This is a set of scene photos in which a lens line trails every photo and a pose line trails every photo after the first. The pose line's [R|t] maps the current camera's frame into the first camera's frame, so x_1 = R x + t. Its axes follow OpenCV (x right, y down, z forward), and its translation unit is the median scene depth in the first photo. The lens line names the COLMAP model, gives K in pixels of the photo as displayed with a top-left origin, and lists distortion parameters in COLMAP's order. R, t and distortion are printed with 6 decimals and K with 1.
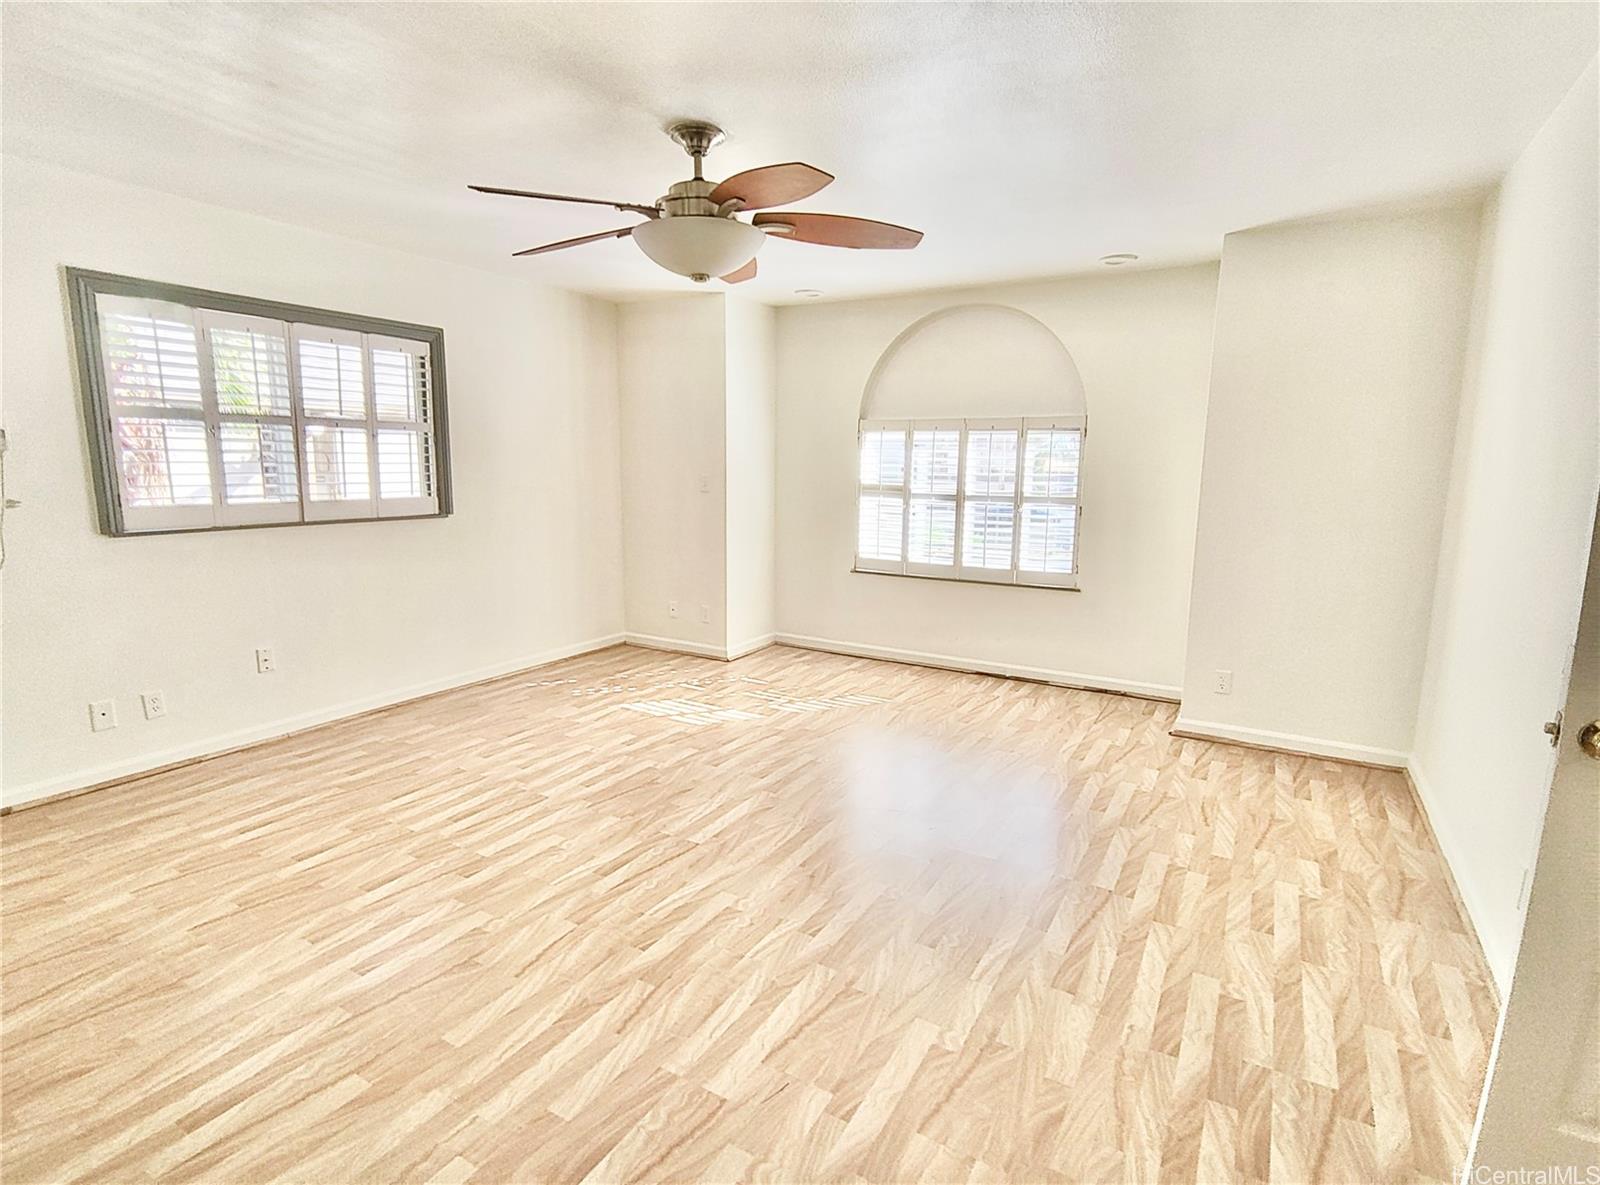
lens RADIAL K [[804.7, 0, 802.0], [0, 804.7, 587.4], [0, 0, 1]] dist [0.001058, -0.001477]
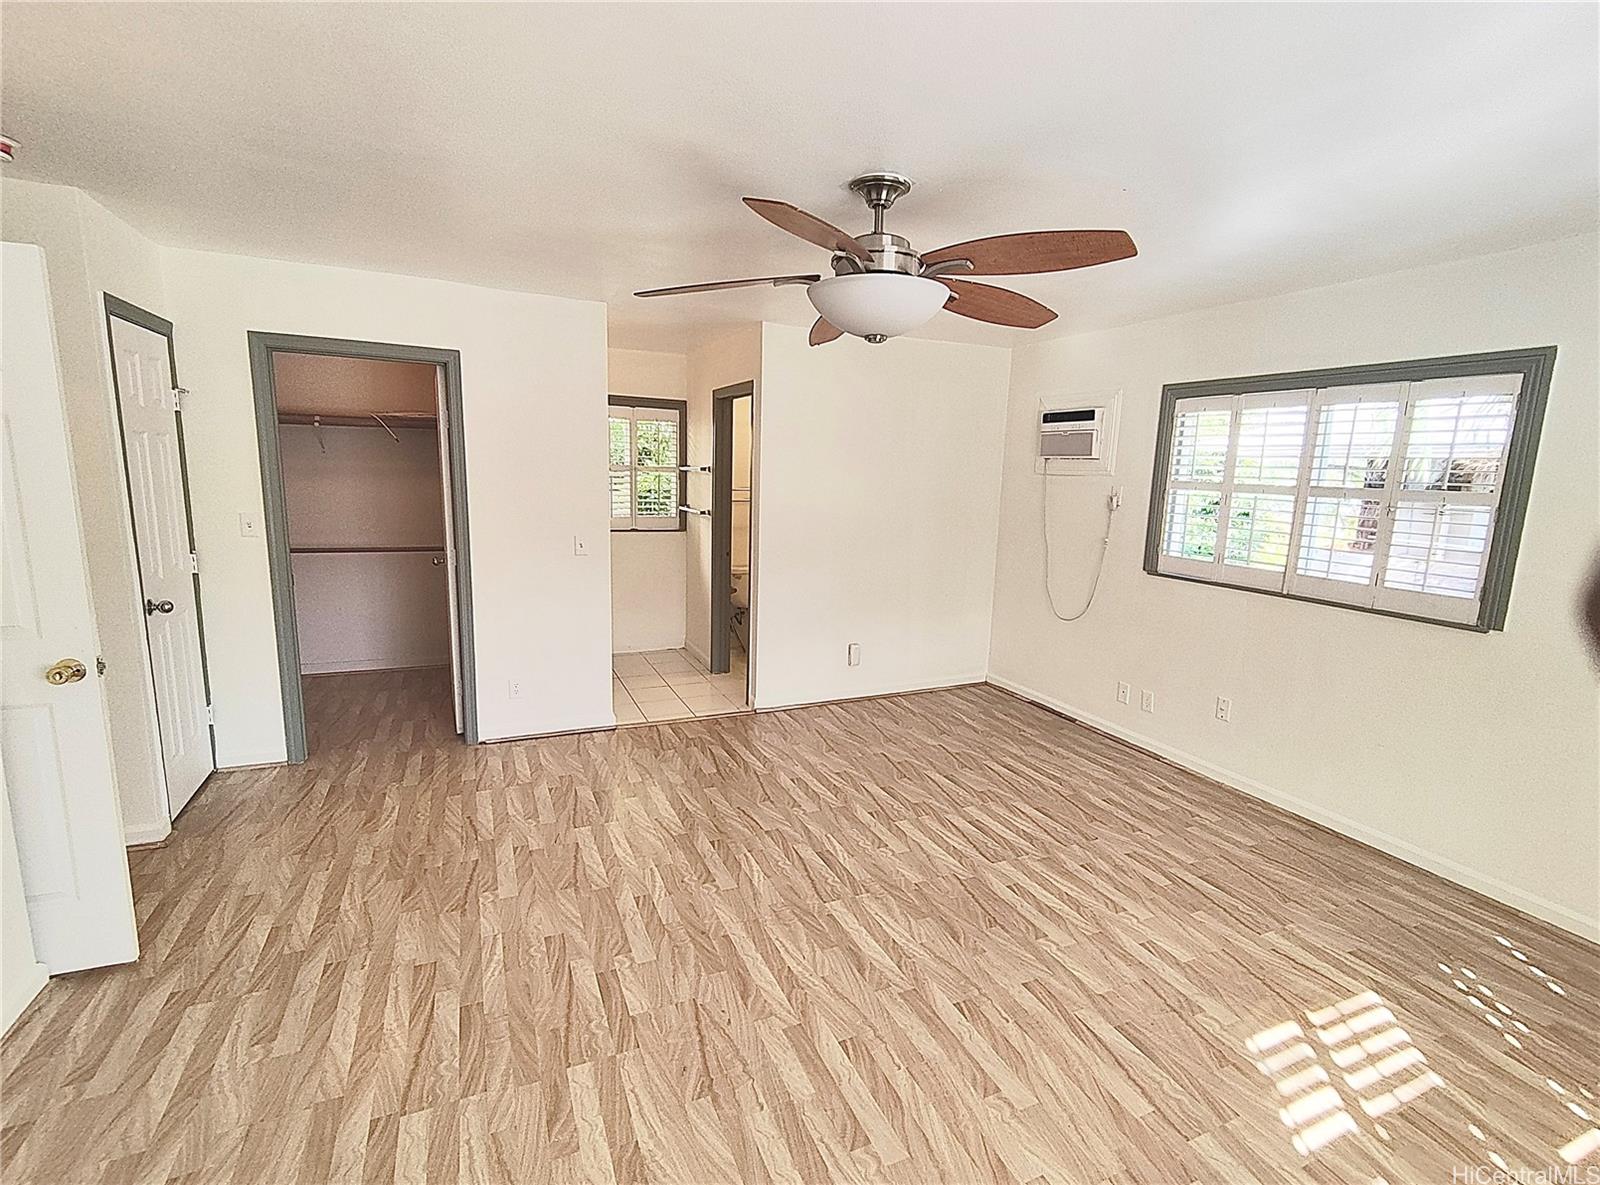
lens RADIAL K [[737.4, 0, 794.6], [0, 737.4, 598.0], [0, 0, 1]] dist [-0.002013, 0.000315]
pose [[-0.587326, 0.111708, -0.801604, 0.545027], [-0.162597, 0.953951, 0.252071, -0.252116], [0.792849, 0.278387, -0.542117, 1.250370]]
